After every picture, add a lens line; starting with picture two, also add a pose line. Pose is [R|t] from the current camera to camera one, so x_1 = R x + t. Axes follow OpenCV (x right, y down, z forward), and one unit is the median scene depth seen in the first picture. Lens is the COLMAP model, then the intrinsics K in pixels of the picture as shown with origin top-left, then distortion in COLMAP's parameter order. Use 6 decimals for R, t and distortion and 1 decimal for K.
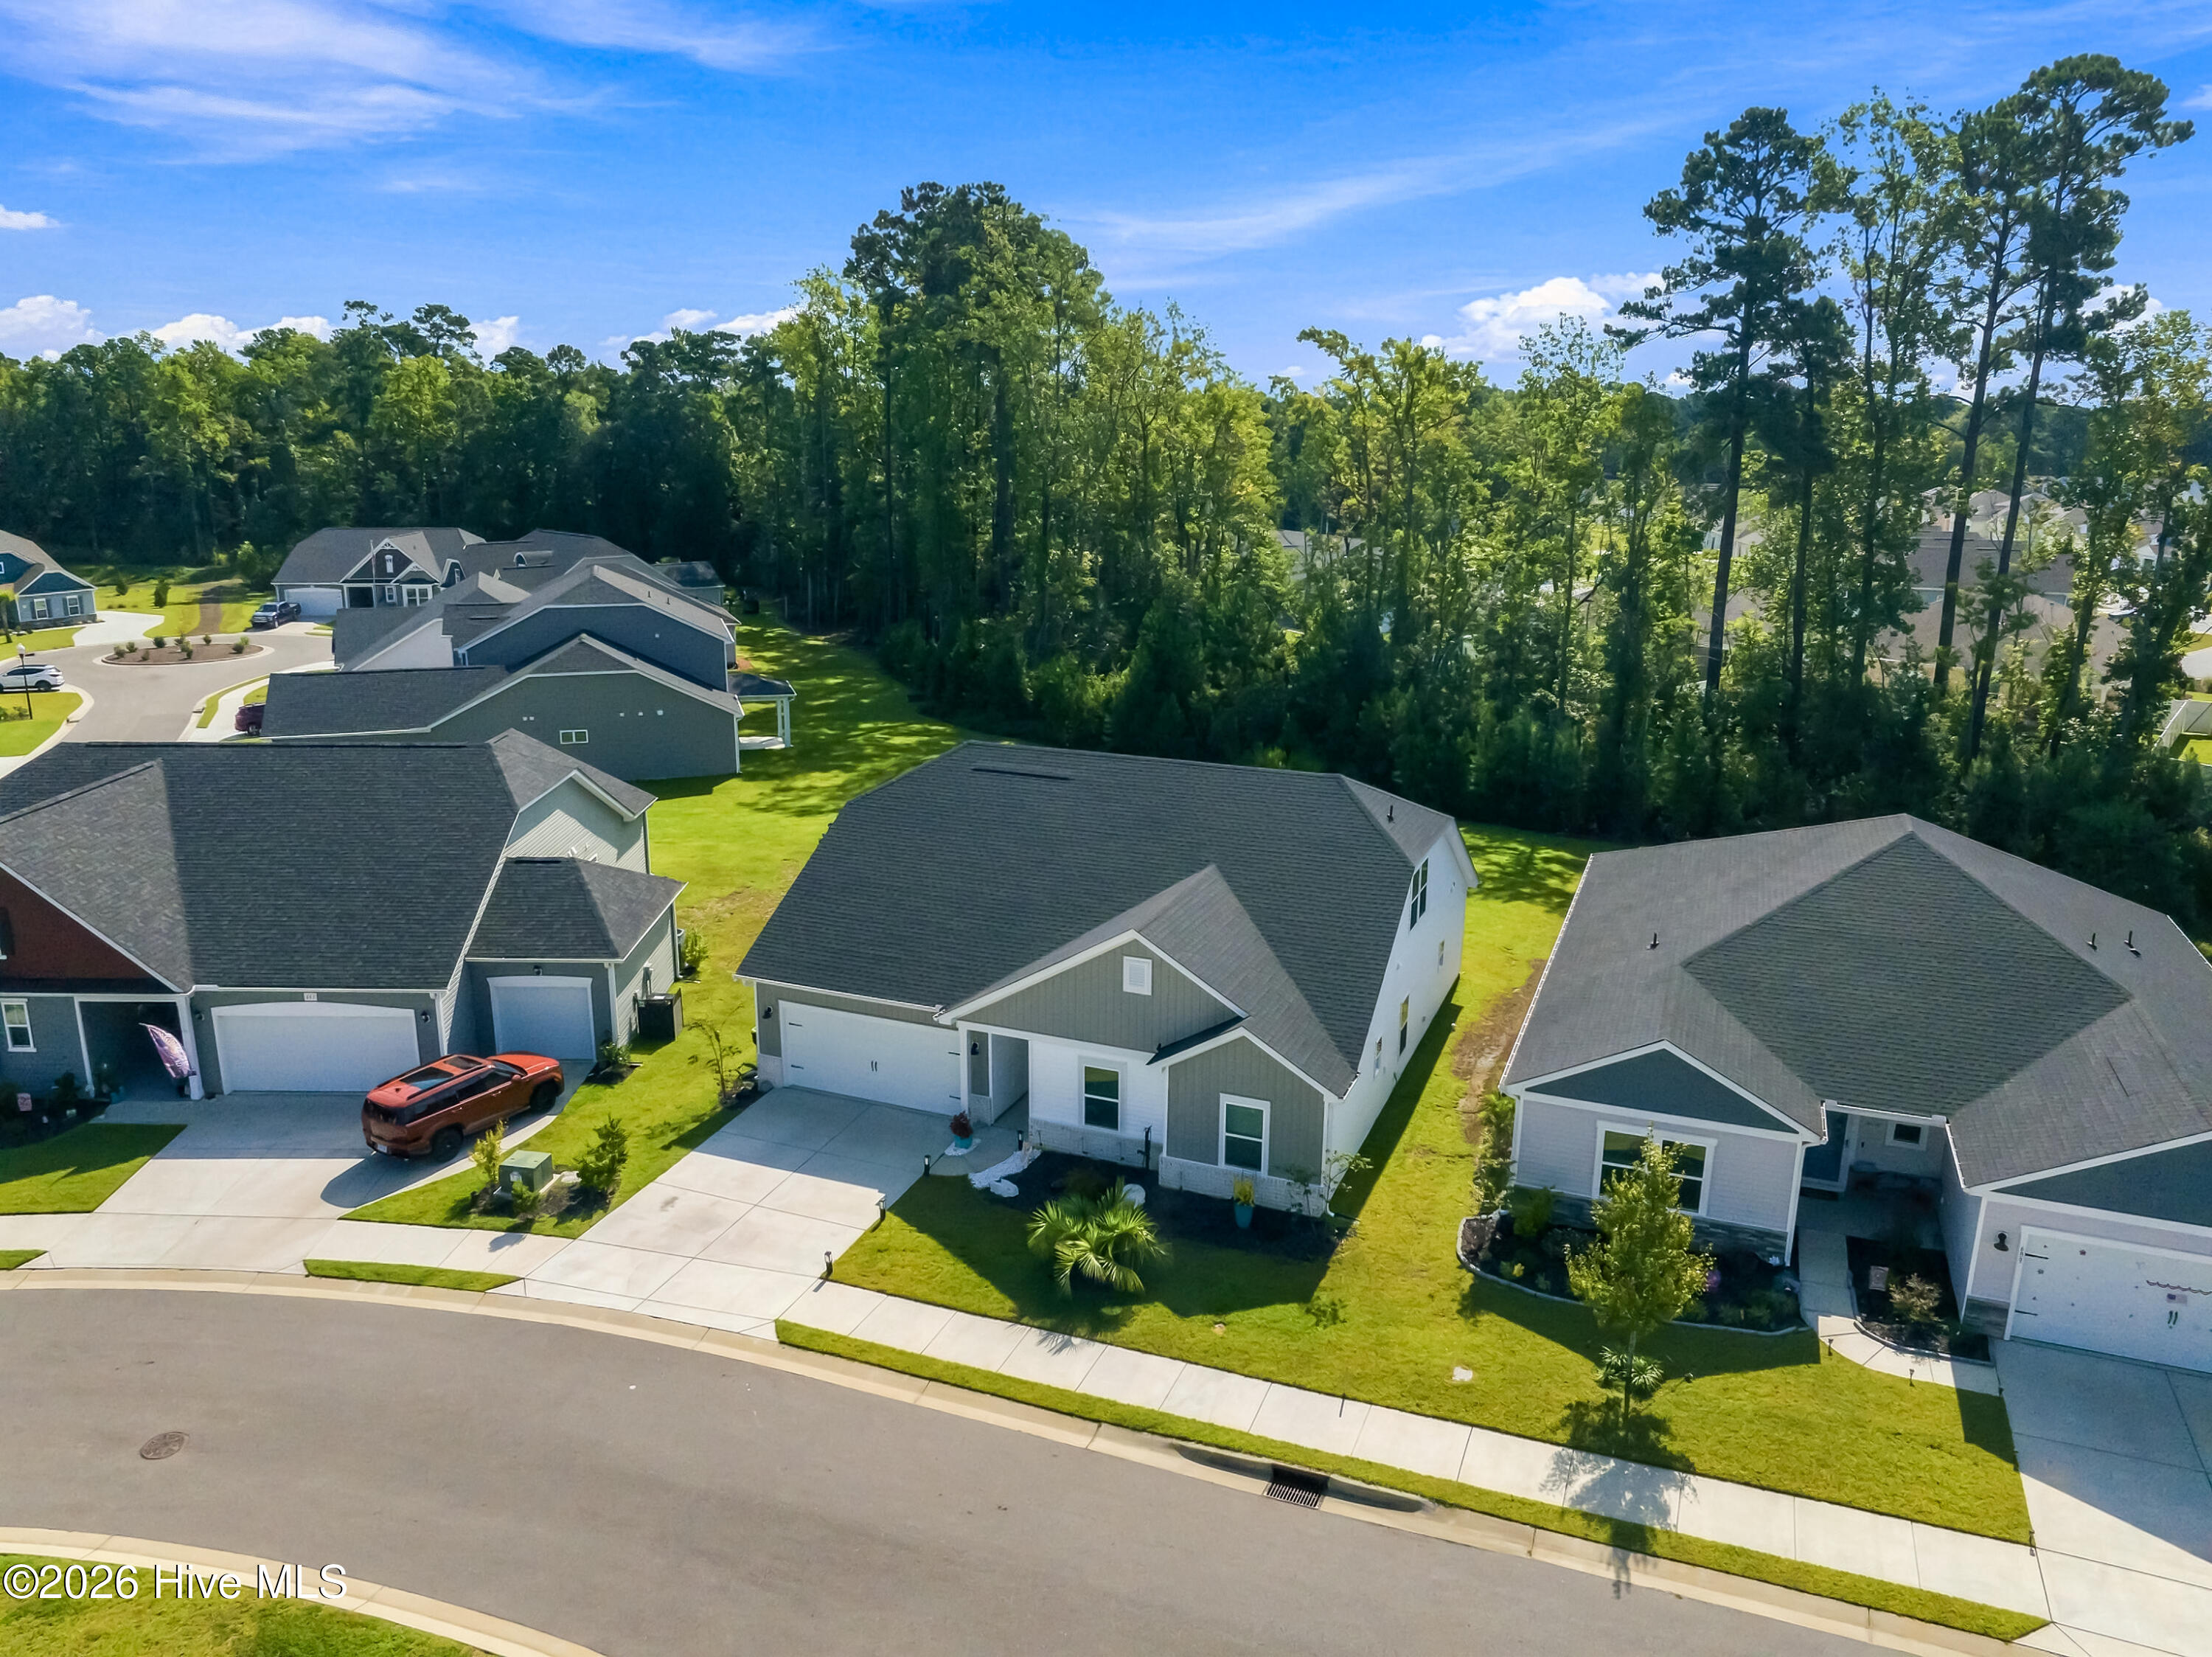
lens RADIAL K [[1558.7, 0, 1106.0], [0, 1558.7, 828.5], [0, 0, 1]] dist [-0.056446, 0.027149]
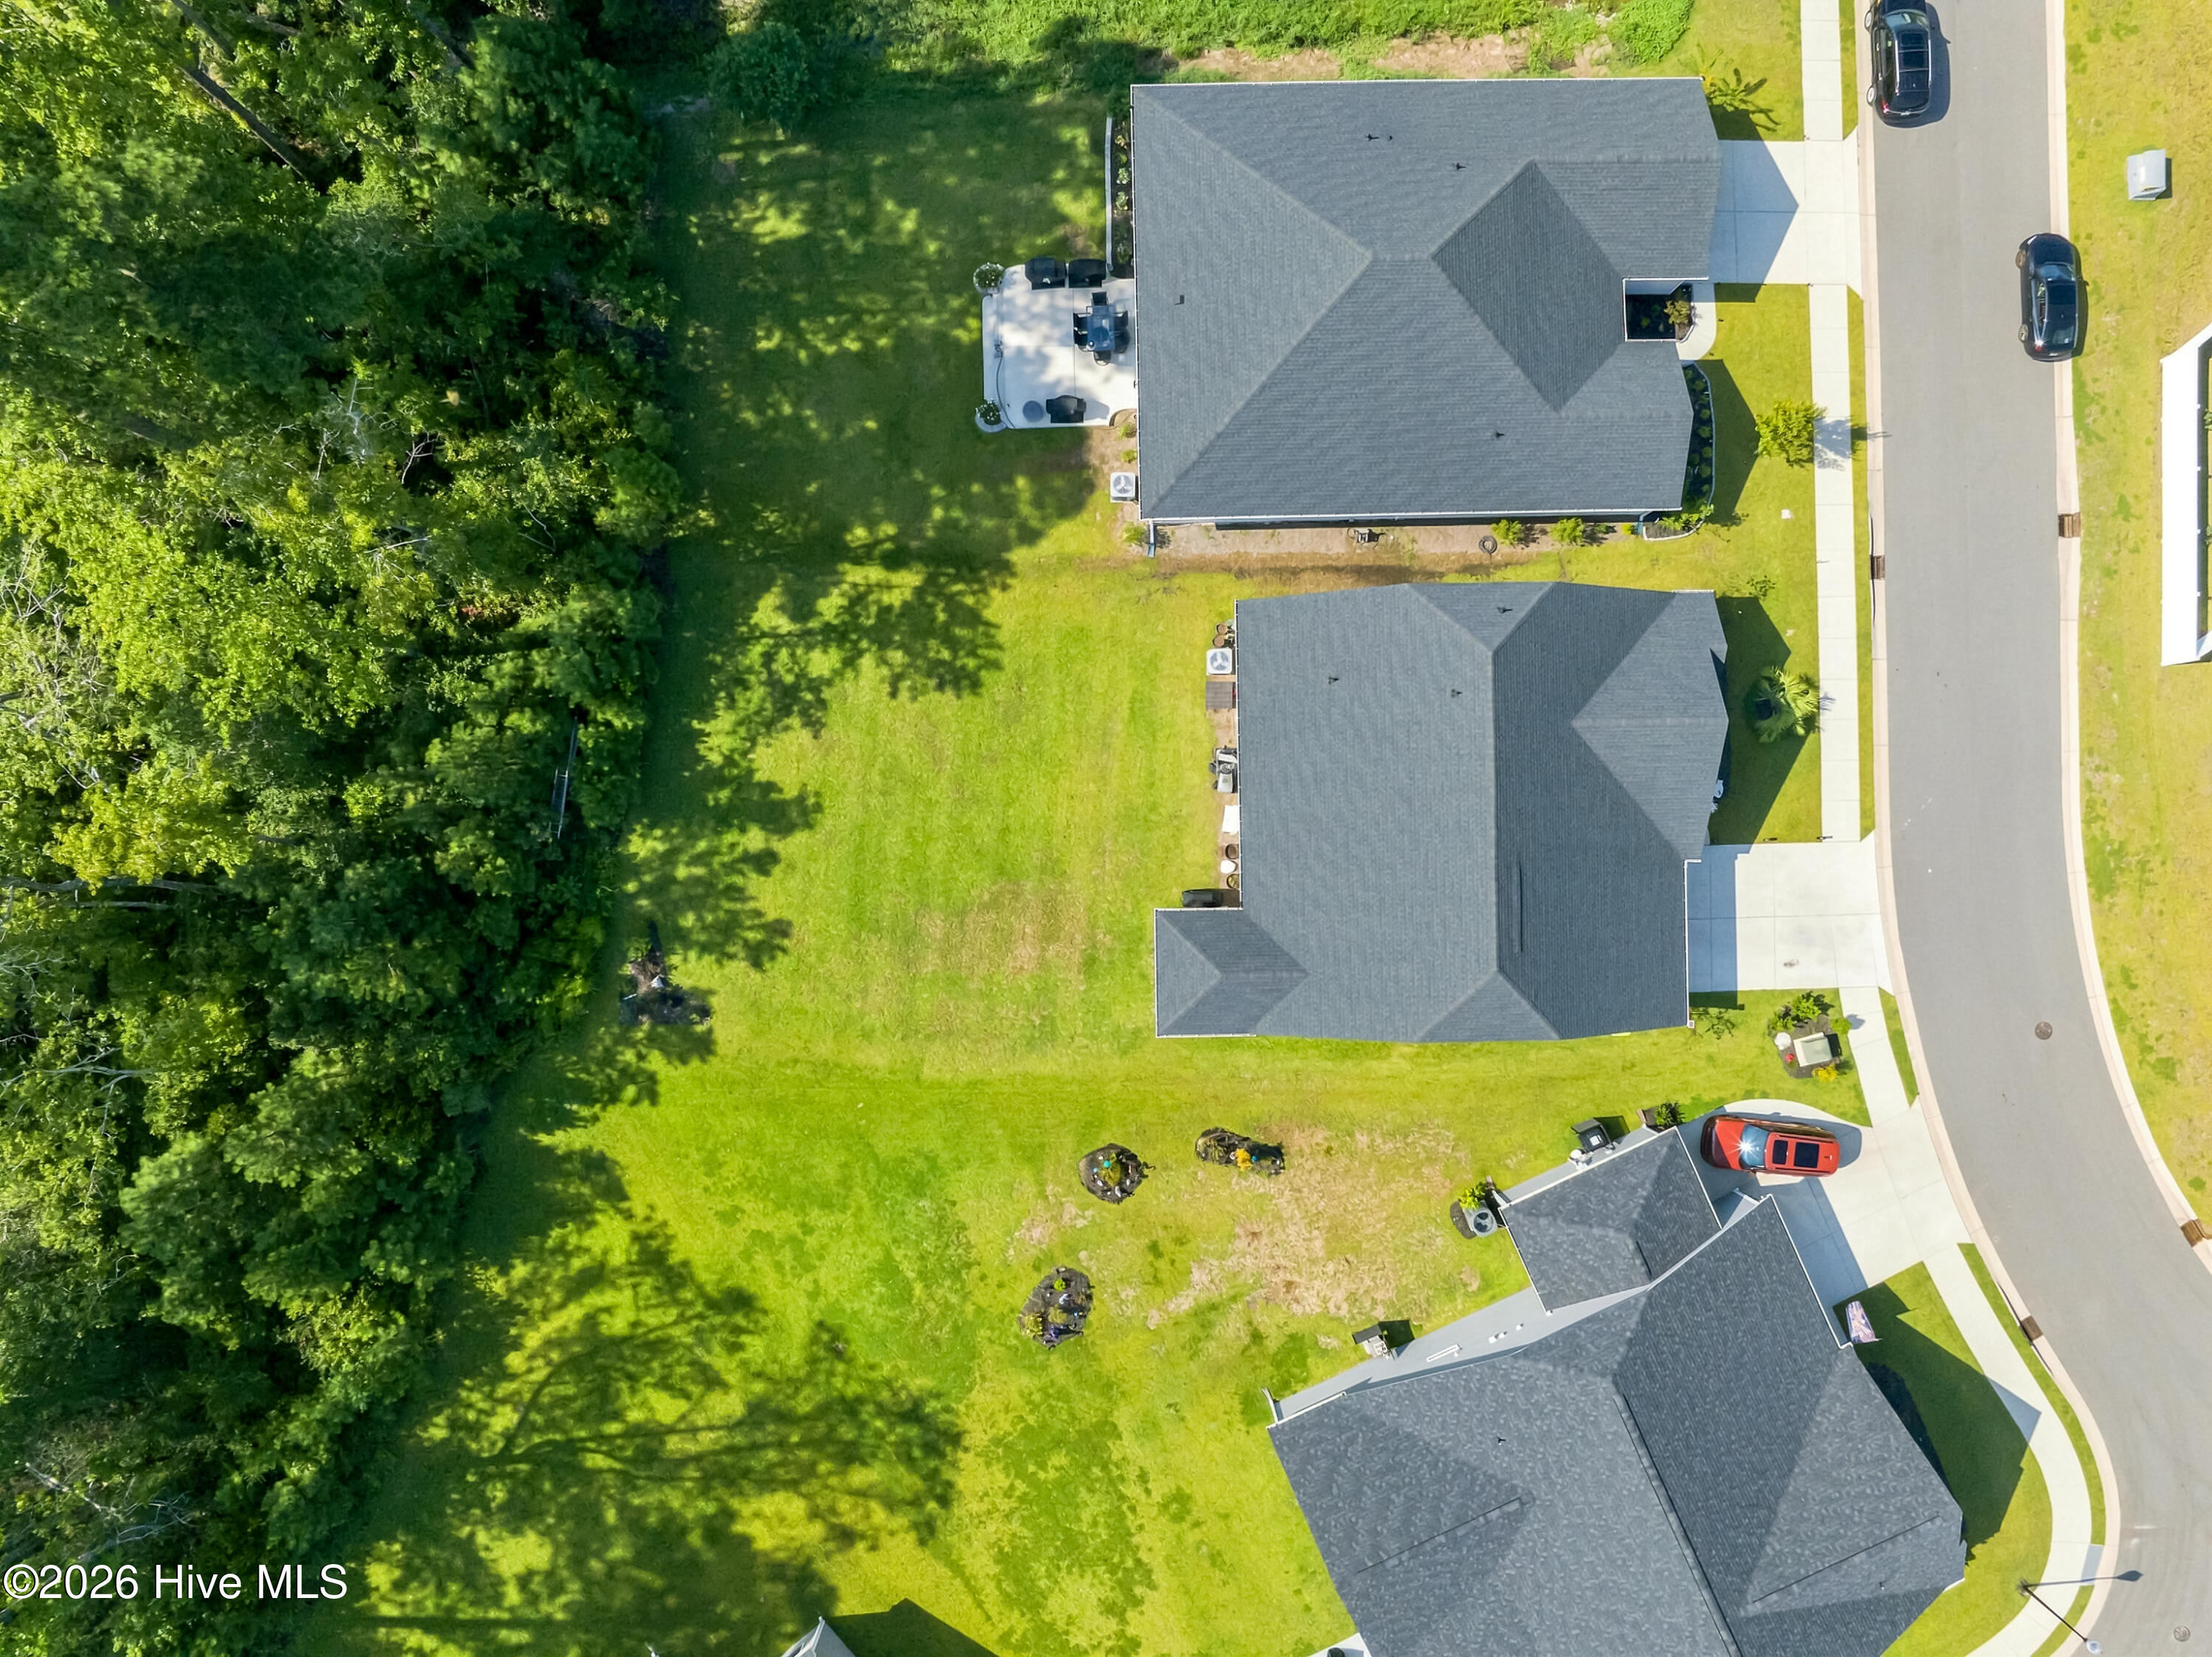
lens RADIAL K [[1558.7, 0, 1106.0], [0, 1558.7, 828.5], [0, 0, 1]] dist [-0.056446, 0.027149]
pose [[-0.397370, -0.917656, 0.002252, 0.154498], [0.238752, -0.101016, 0.965812, -1.535228], [-0.886056, 0.384322, 0.259233, 1.119305]]
